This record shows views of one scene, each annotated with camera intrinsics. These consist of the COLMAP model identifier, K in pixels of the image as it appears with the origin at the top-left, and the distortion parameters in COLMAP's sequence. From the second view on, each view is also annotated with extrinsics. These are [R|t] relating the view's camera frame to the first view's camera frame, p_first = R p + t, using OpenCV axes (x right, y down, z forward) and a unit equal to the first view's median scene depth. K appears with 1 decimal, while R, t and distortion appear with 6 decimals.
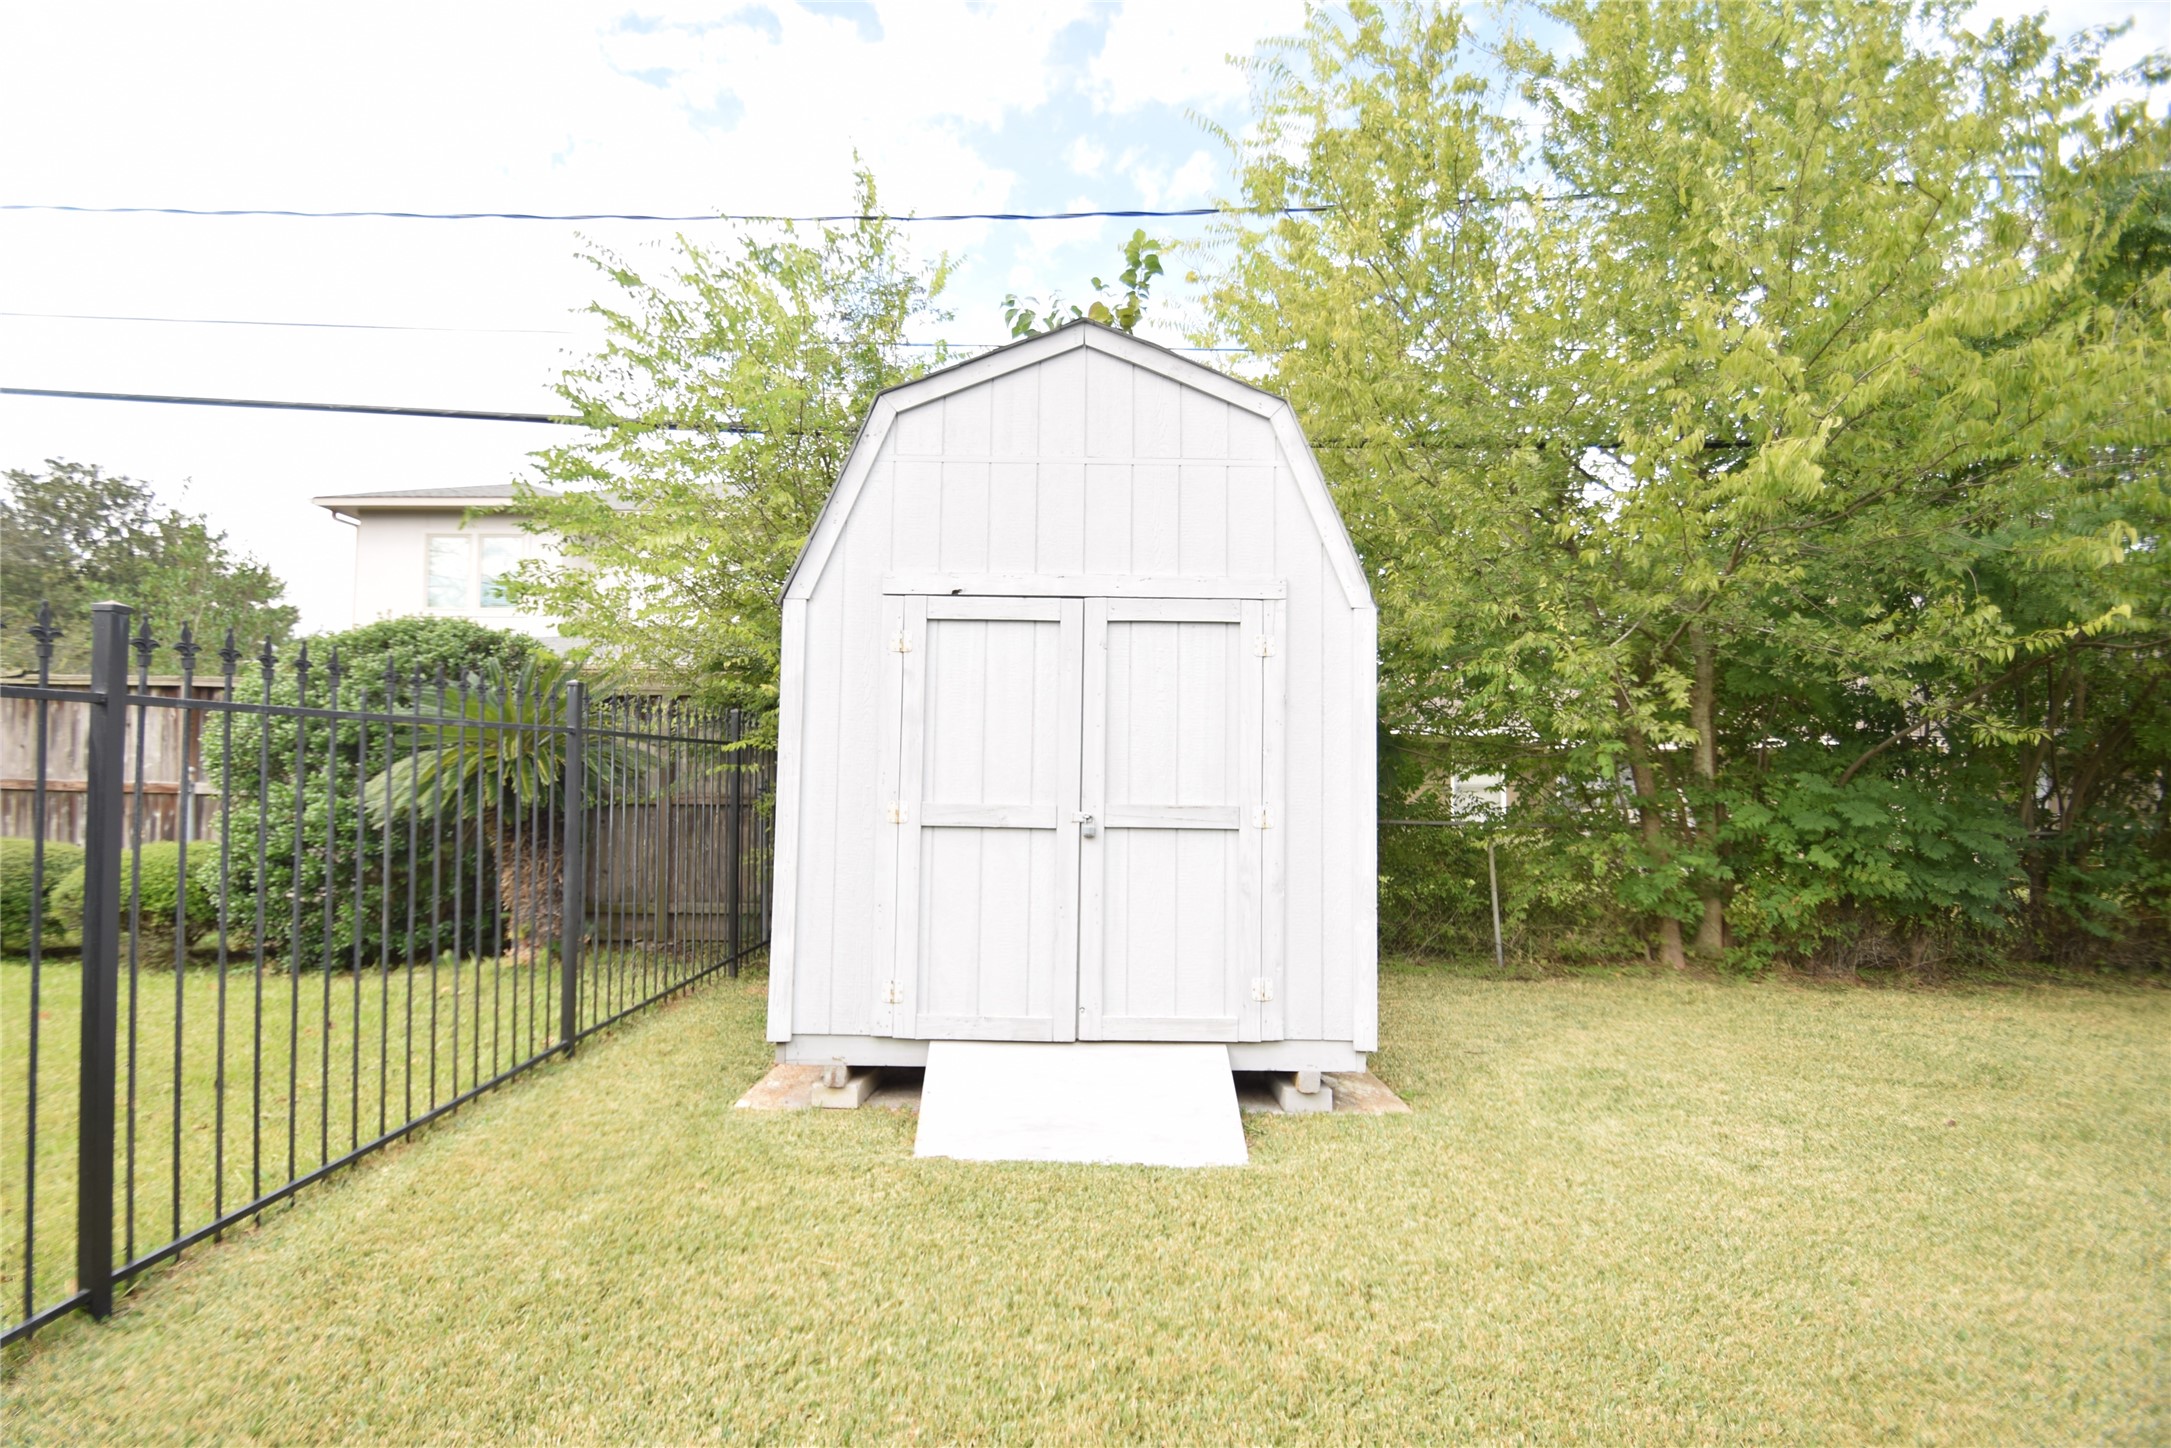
lens RADIAL K [[953.4, 0, 1068.5], [0, 953.4, 730.5], [0, 0, 1]] dist [0.011291, -0.012106]
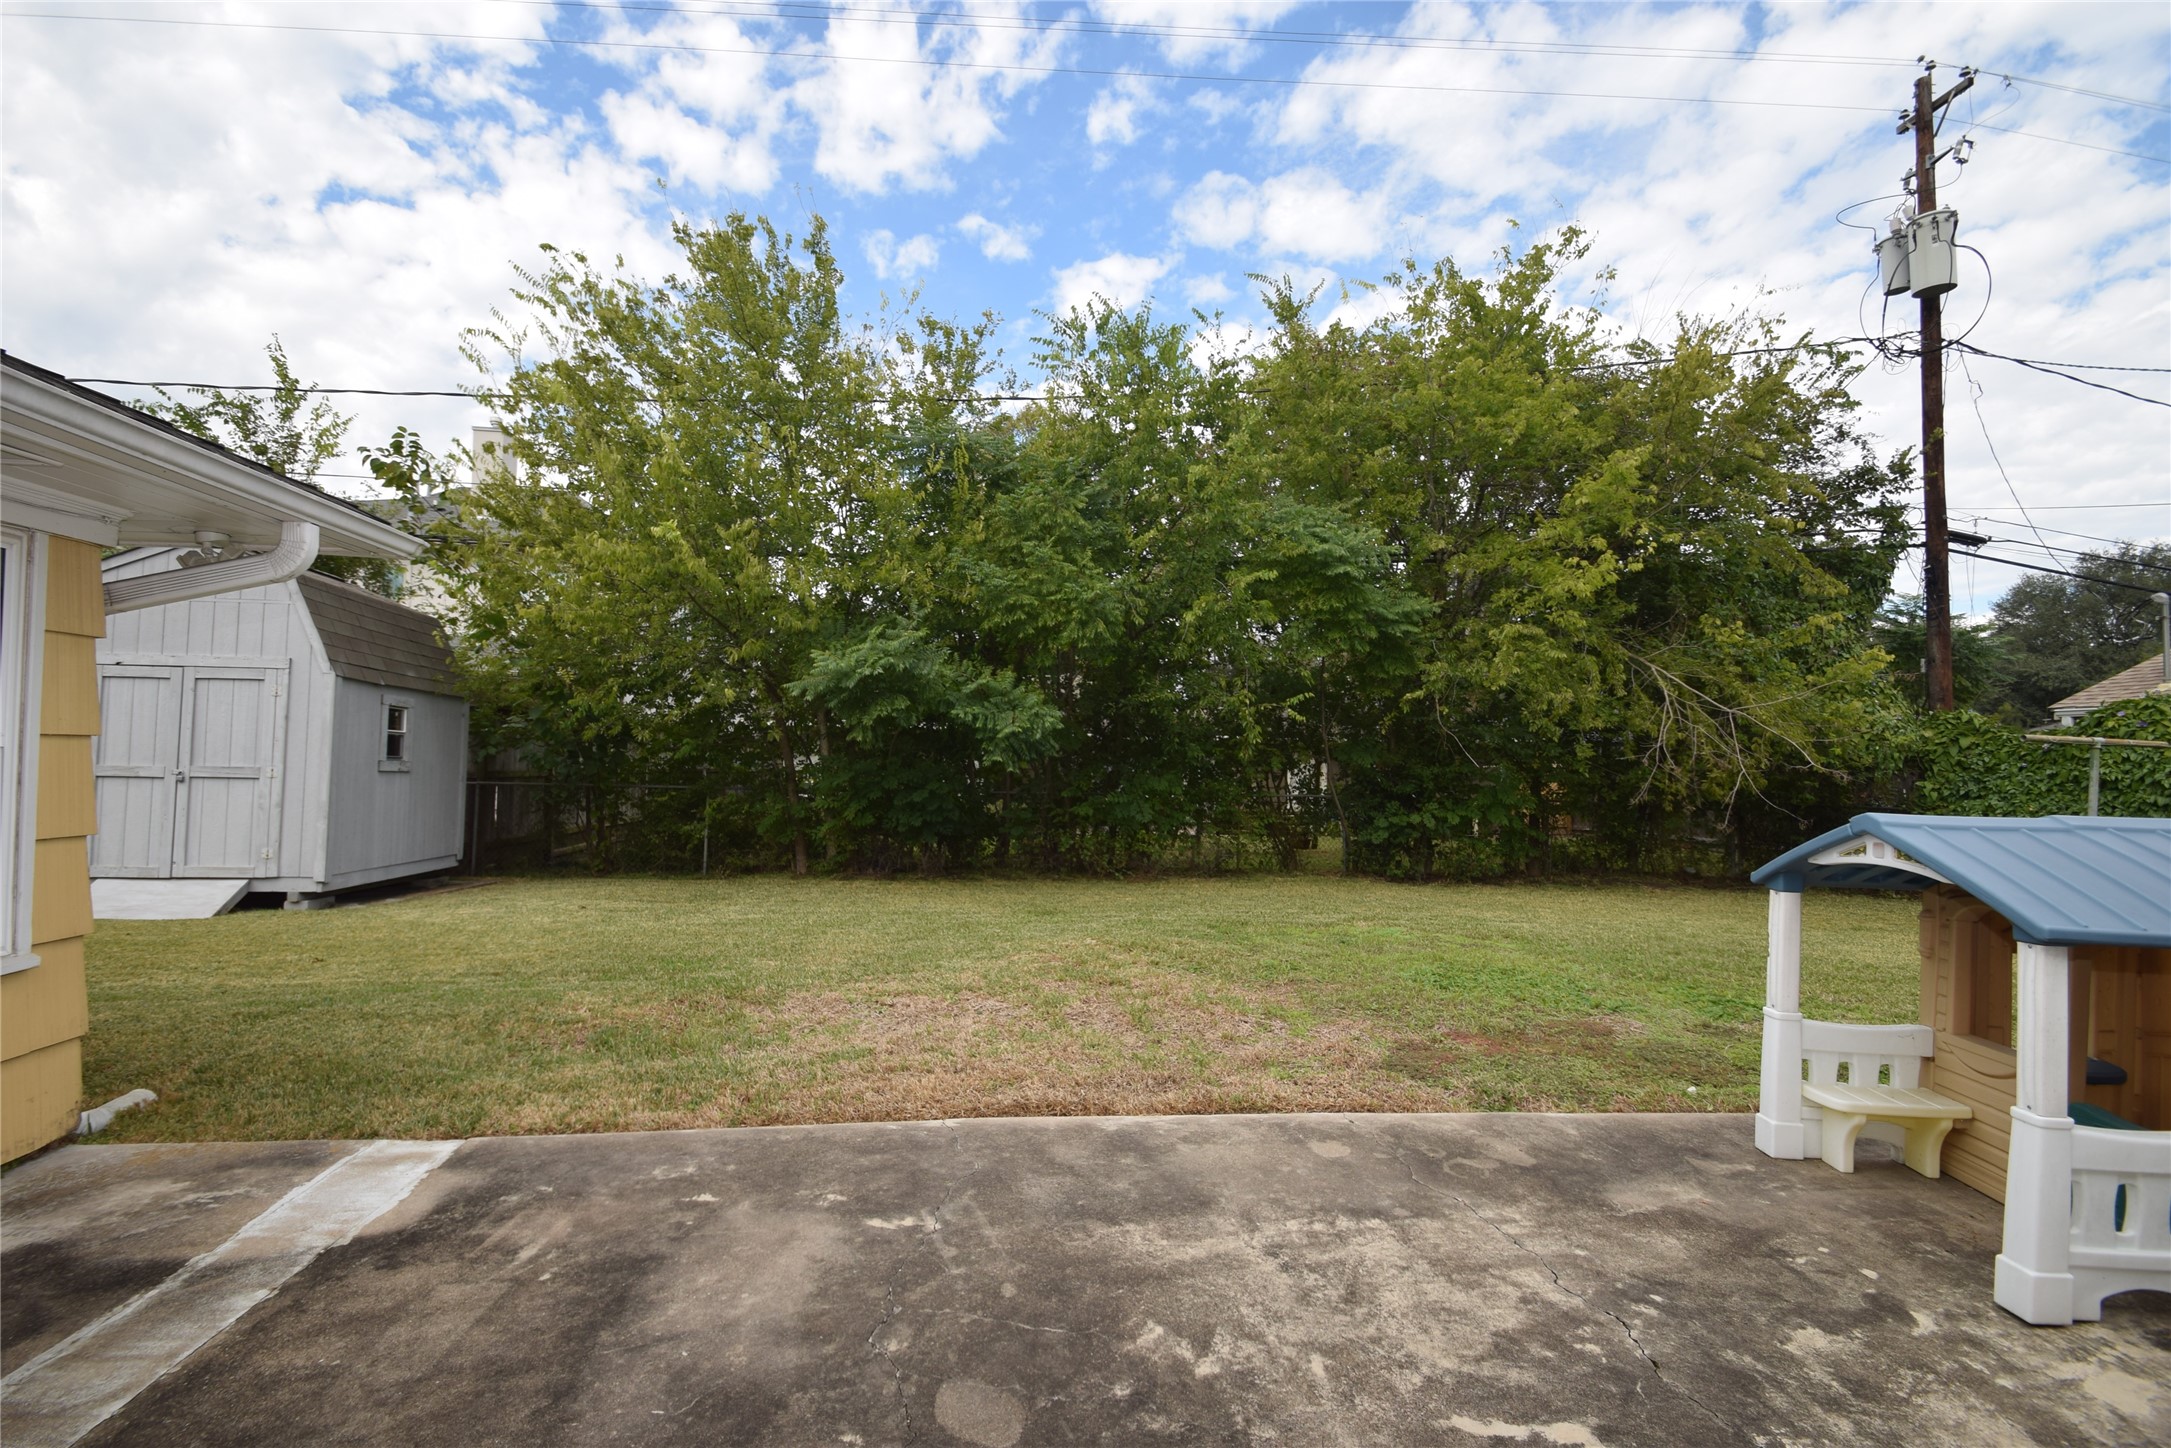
lens RADIAL K [[960.2, 0, 1057.8], [0, 960.2, 732.9], [0, 0, 1]] dist [0.017442, -0.019176]
pose [[0.992574, 0.006830, 0.121449, 1.682857], [-0.008512, 0.999875, 0.013341, -0.041181], [-0.121343, -0.014275, 0.992508, -1.343292]]
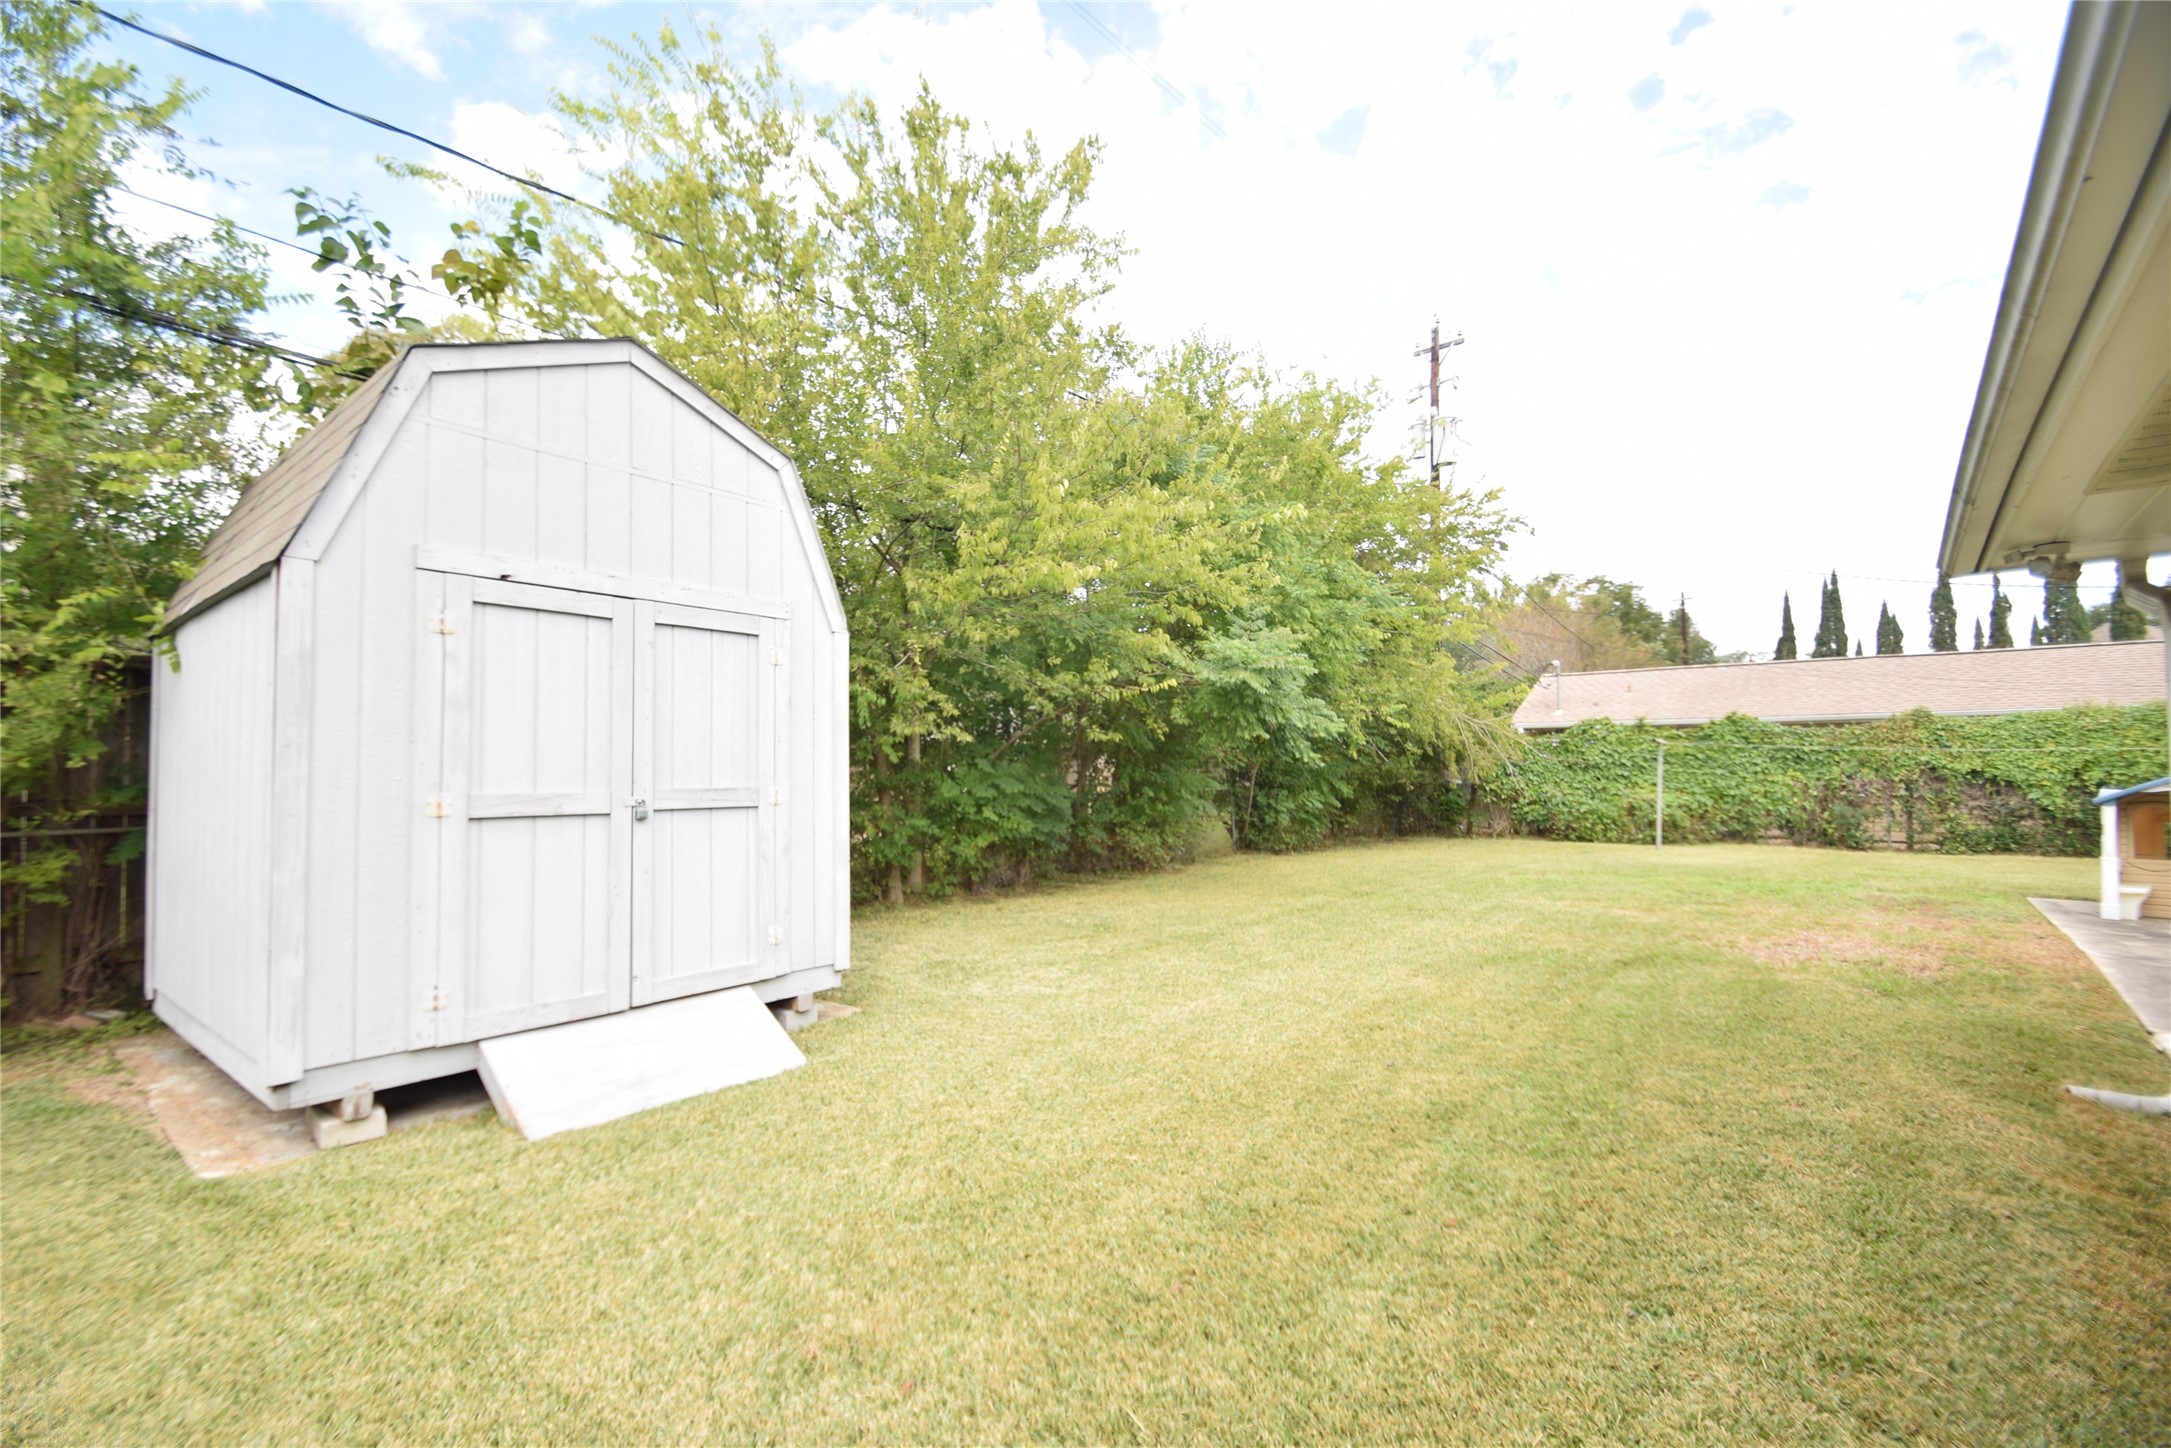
lens RADIAL K [[960.2, 0, 1057.8], [0, 960.2, 732.9], [0, 0, 1]] dist [0.017442, -0.019176]
pose [[0.624438, 0.012935, 0.780967, -0.537486], [-0.020423, 0.999791, -0.000229, 0.002837], [-0.780807, -0.015807, 0.624572, -0.057891]]
